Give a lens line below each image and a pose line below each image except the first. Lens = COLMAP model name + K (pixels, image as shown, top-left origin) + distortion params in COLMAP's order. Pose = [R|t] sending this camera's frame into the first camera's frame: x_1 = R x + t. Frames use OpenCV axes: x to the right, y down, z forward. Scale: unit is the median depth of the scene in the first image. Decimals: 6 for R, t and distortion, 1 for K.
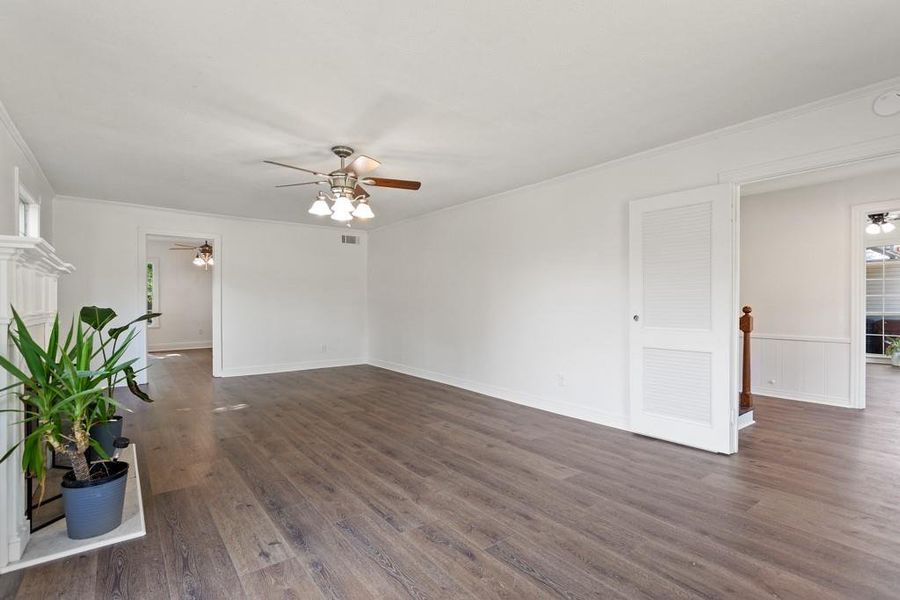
lens RADIAL K [[431.2, 0, 452.3], [0, 431.2, 302.3], [0, 0, 1]] dist [0.002324, 0.000607]
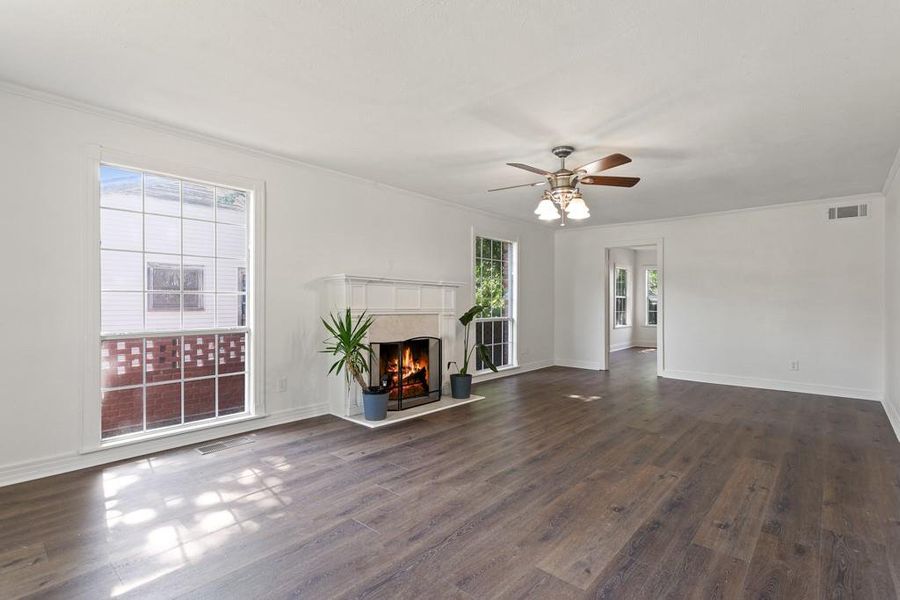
lens RADIAL K [[429.1, 0, 453.1], [0, 429.1, 307.7], [0, 0, 1]] dist [0.000753, 0.000504]
pose [[0.190312, 0.009246, -0.981680, 0.874241], [-0.002663, 0.999957, 0.008902, 0.000545], [0.981720, 0.000920, 0.190328, 0.735953]]
